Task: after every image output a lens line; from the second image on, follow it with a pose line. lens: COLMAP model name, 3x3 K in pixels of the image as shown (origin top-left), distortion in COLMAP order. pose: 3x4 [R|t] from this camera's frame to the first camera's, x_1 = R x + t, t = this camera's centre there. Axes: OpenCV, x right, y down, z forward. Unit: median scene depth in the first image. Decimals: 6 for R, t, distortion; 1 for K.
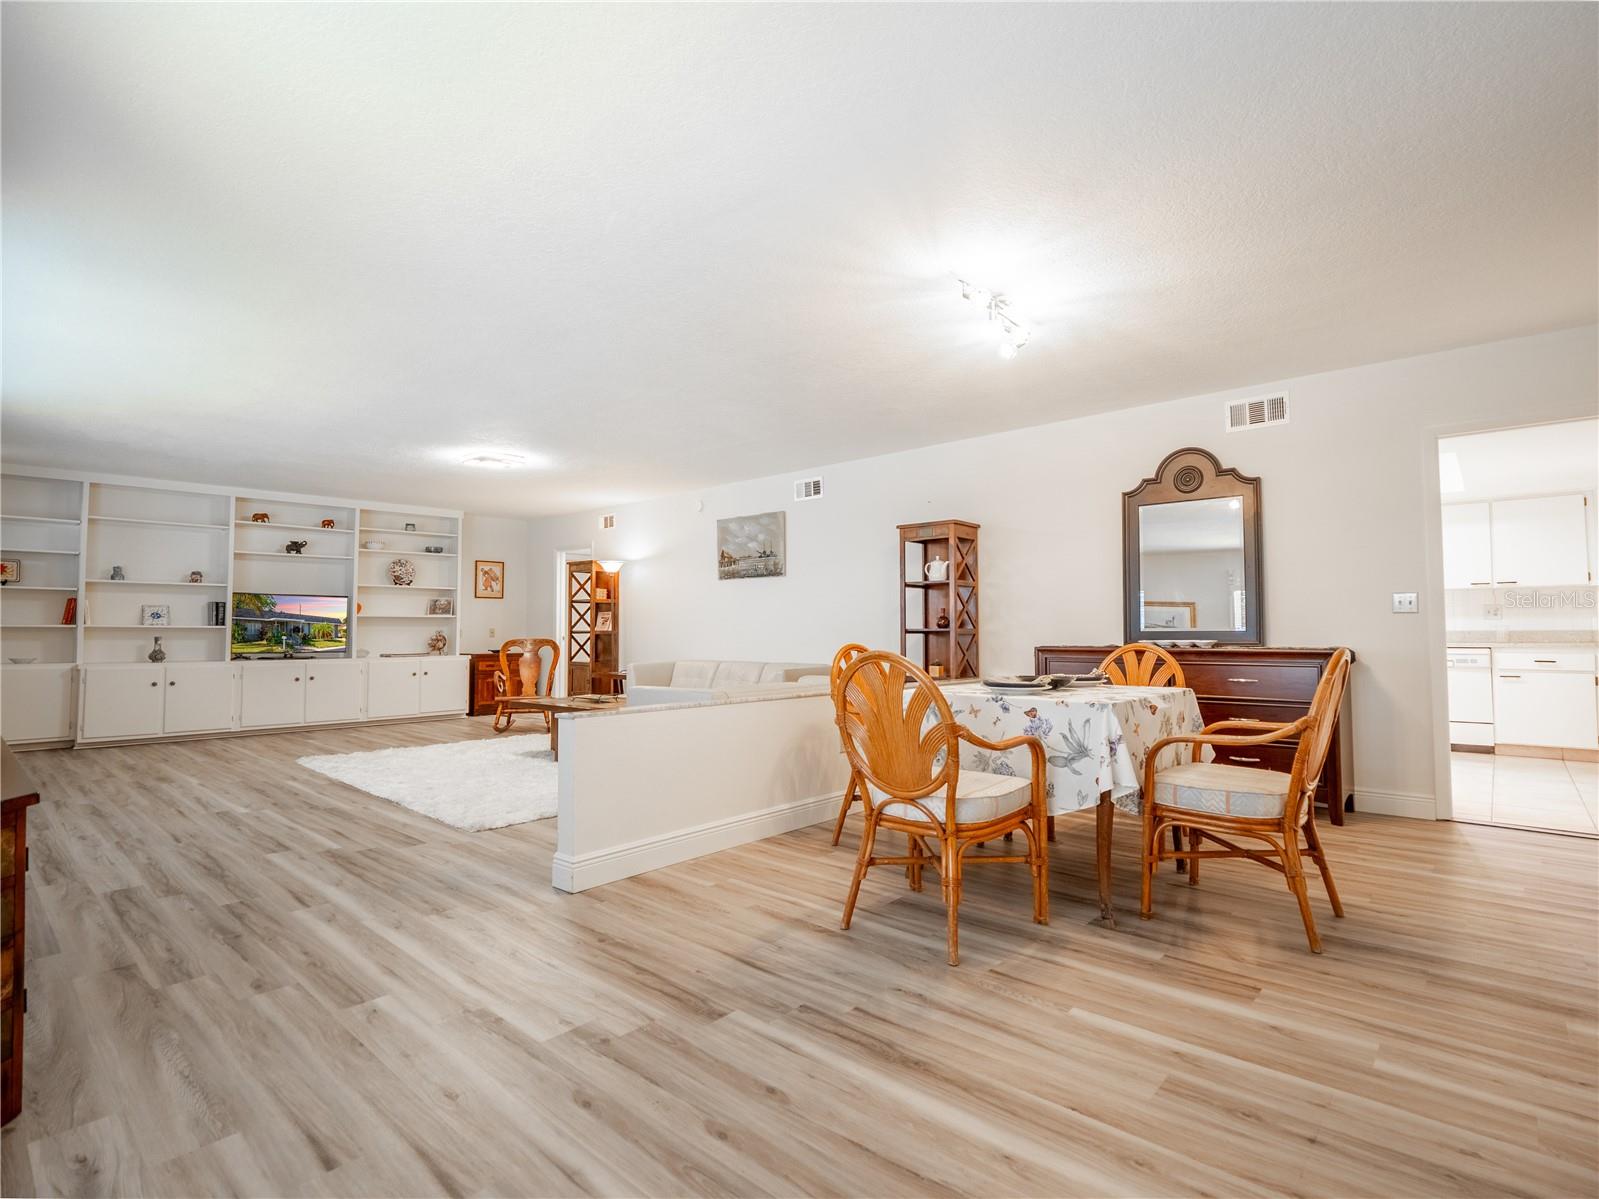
lens RADIAL K [[774.0, 0, 792.6], [0, 774.0, 595.3], [0, 0, 1]] dist [-0.005865, -0.007809]
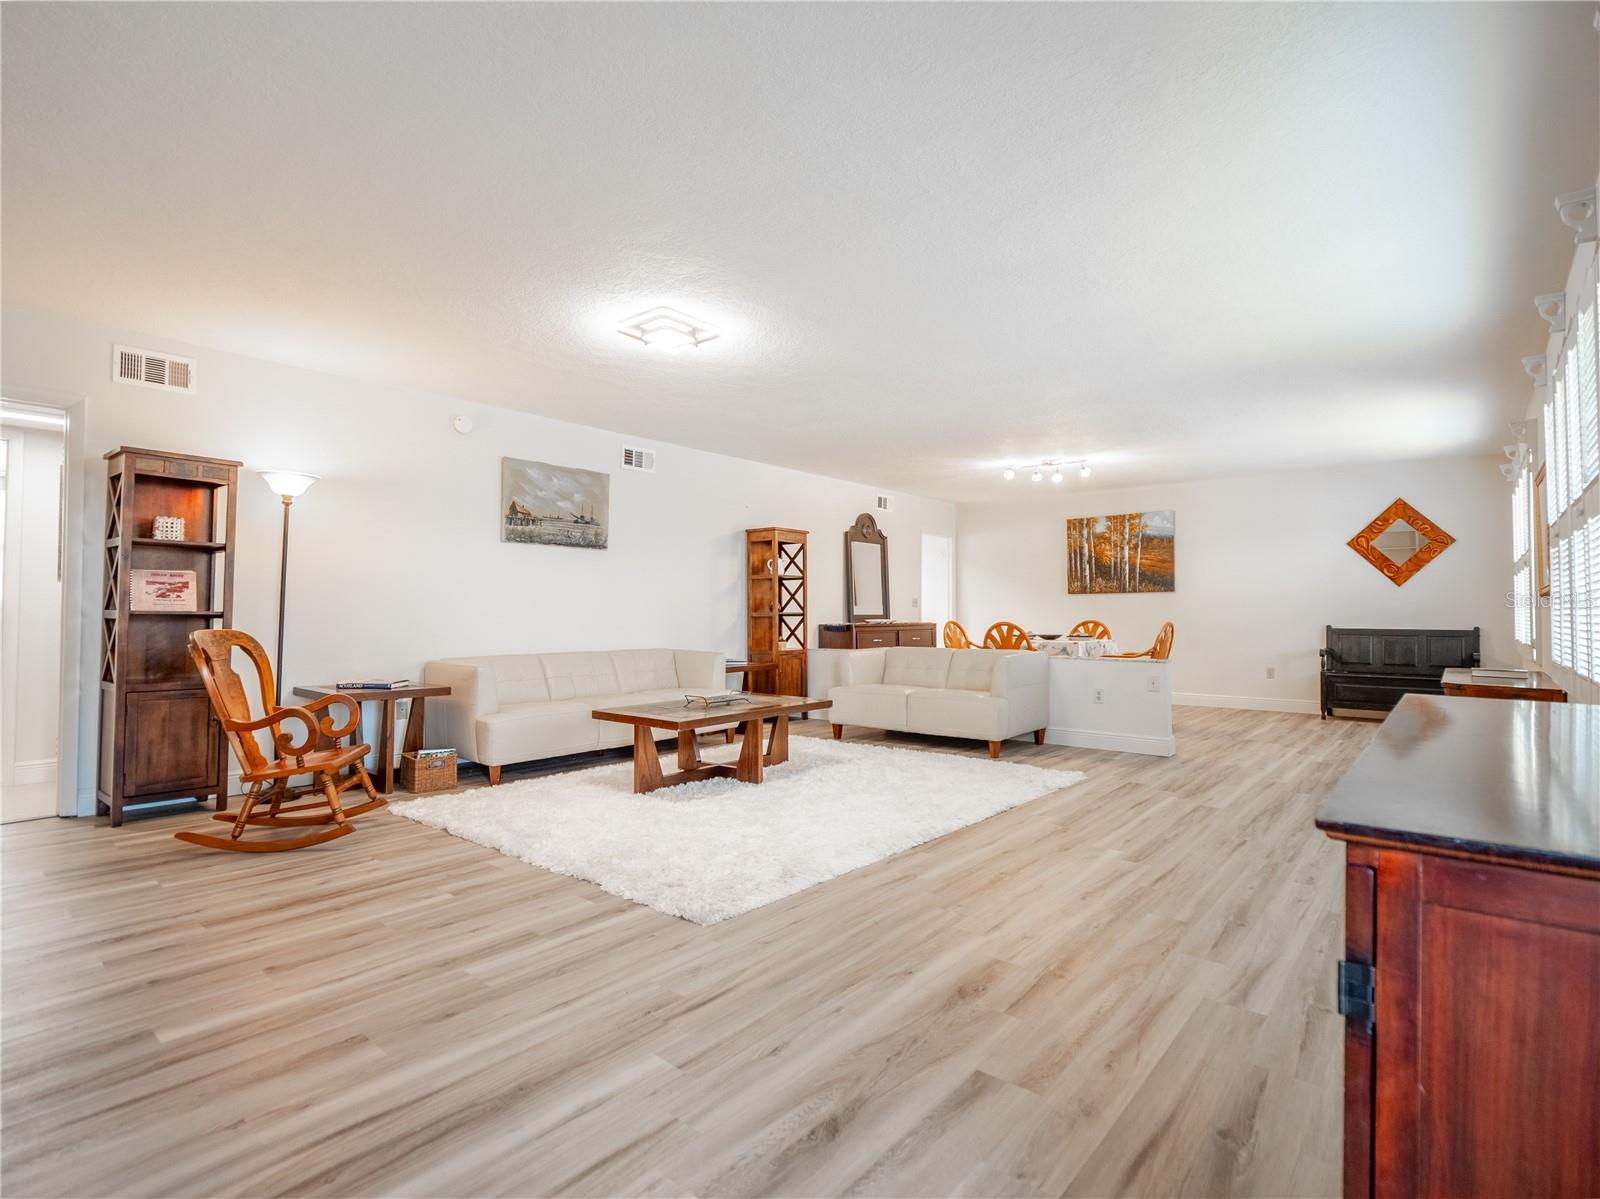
lens RADIAL K [[808.9, 0, 789.2], [0, 808.9, 594.1], [0, 0, 1]] dist [-0.006869, -0.000846]
pose [[-0.024350, 0.031992, 0.999191, -1.299195], [-0.043837, 0.998492, -0.033038, 0.063901], [-0.998742, -0.044606, -0.022911, 1.162251]]
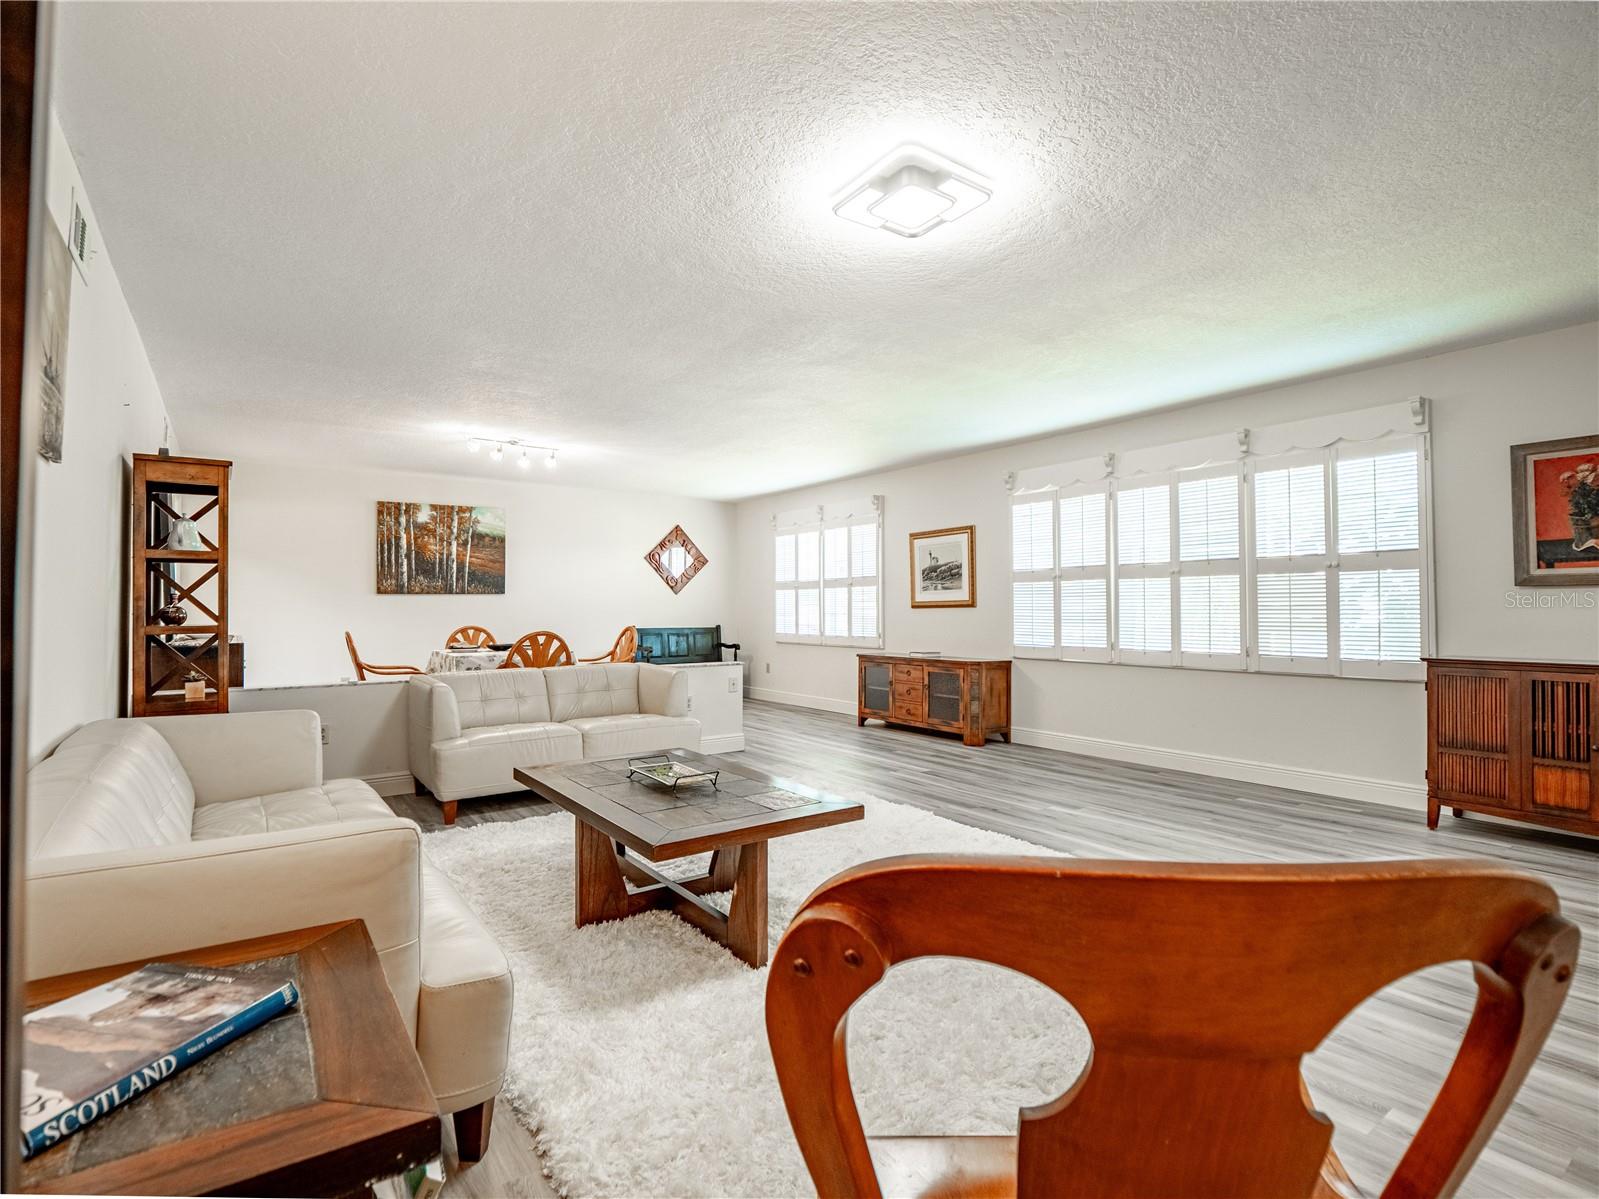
lens RADIAL K [[808.4, 0, 788.7], [0, 808.4, 594.1], [0, 0, 1]] dist [-0.006869, -0.000846]
pose [[-0.981552, 0.014281, 0.190659, -0.467989], [0.002050, 0.997935, -0.064195, 0.072505], [-0.191182, -0.062620, -0.979555, 1.812239]]
